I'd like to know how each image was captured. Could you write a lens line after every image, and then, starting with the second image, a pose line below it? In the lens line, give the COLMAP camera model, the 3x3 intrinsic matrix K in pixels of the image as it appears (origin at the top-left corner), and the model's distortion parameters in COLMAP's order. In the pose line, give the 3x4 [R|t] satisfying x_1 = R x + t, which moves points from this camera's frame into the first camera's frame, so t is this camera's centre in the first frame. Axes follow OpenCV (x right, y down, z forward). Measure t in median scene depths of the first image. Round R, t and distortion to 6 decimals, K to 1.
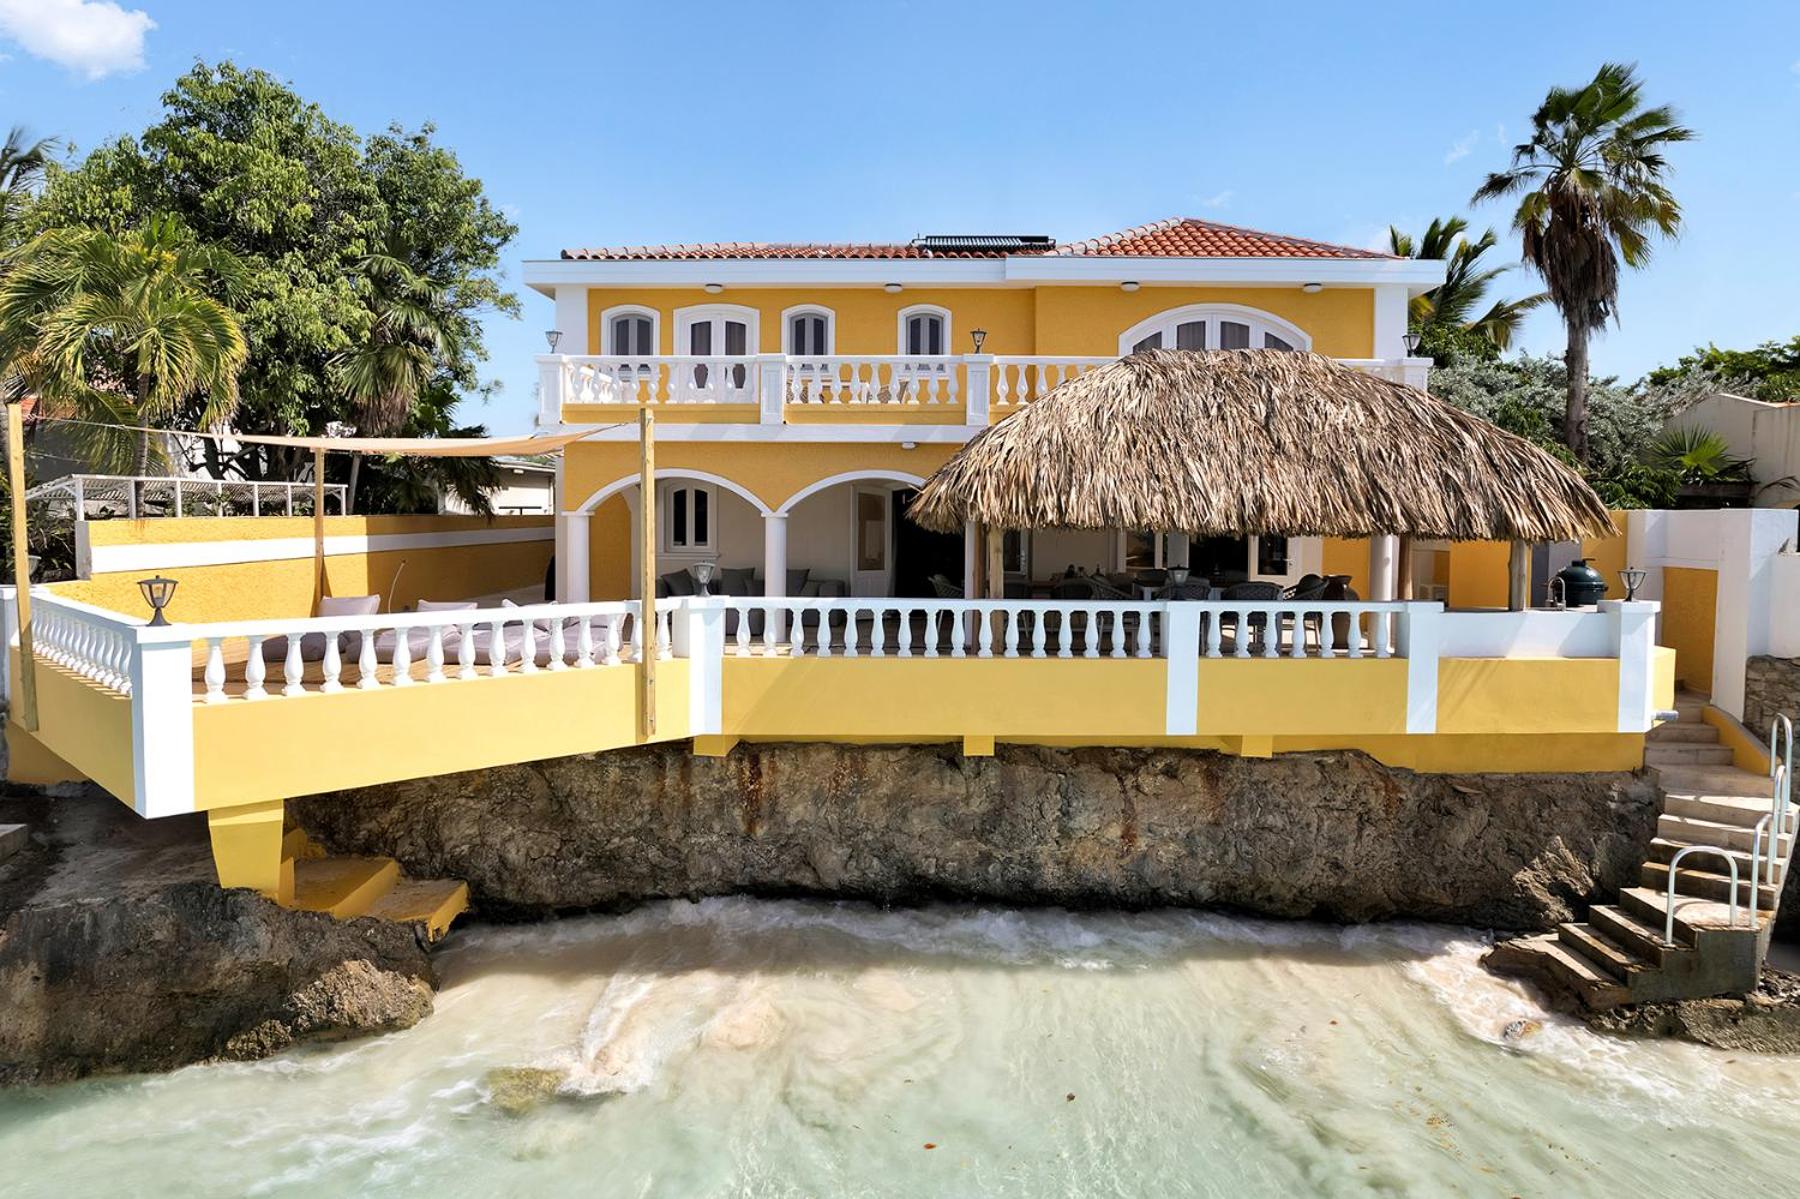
lens RADIAL K [[1145.0, 0, 914.3], [0, 1145.0, 604.6], [0, 0, 1]] dist [-0.060953, 0.059778]
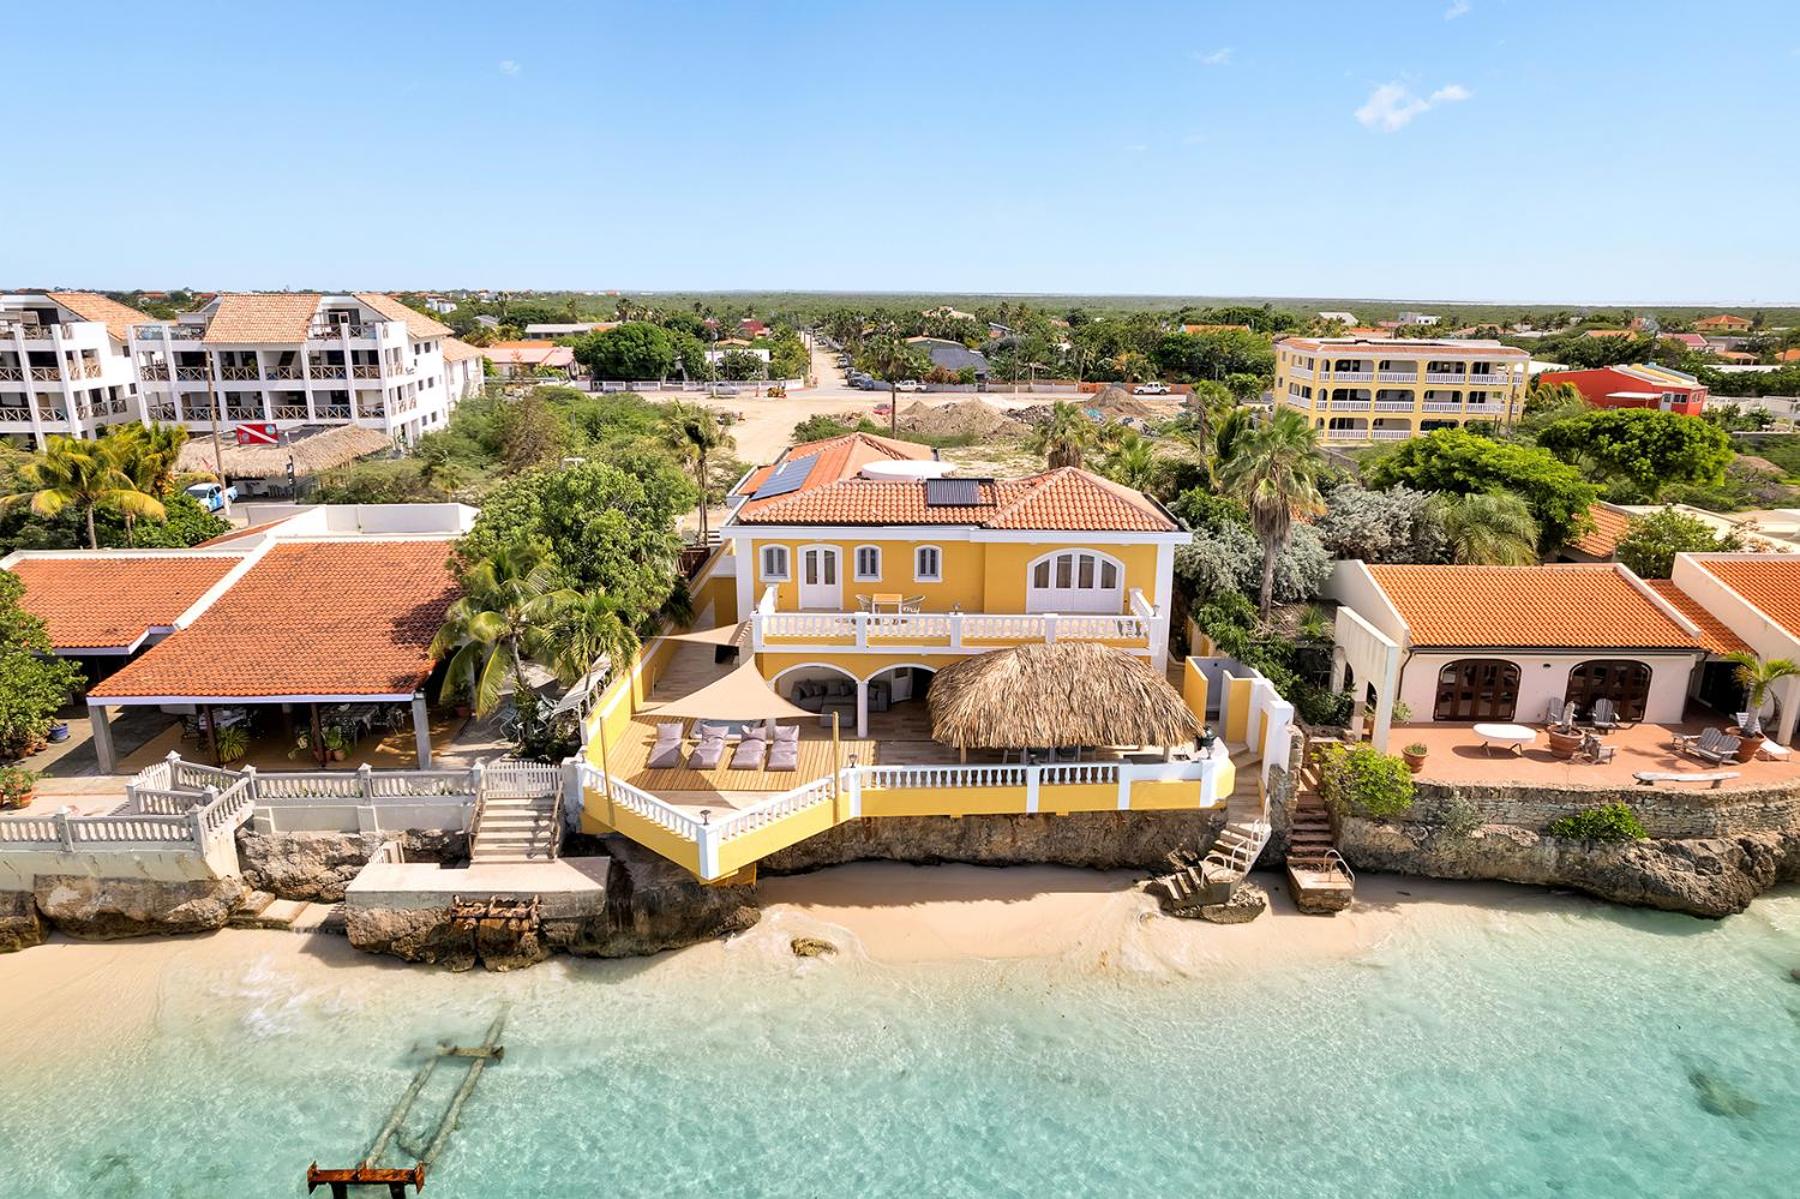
lens RADIAL K [[1145.0, 0, 914.3], [0, 1145.0, 604.6], [0, 0, 1]] dist [-0.060953, 0.059778]
pose [[0.999639, -0.009281, 0.025200, -0.103062], [0.003659, 0.976706, 0.214550, -0.921293], [-0.026604, -0.214381, 0.976388, -1.475959]]
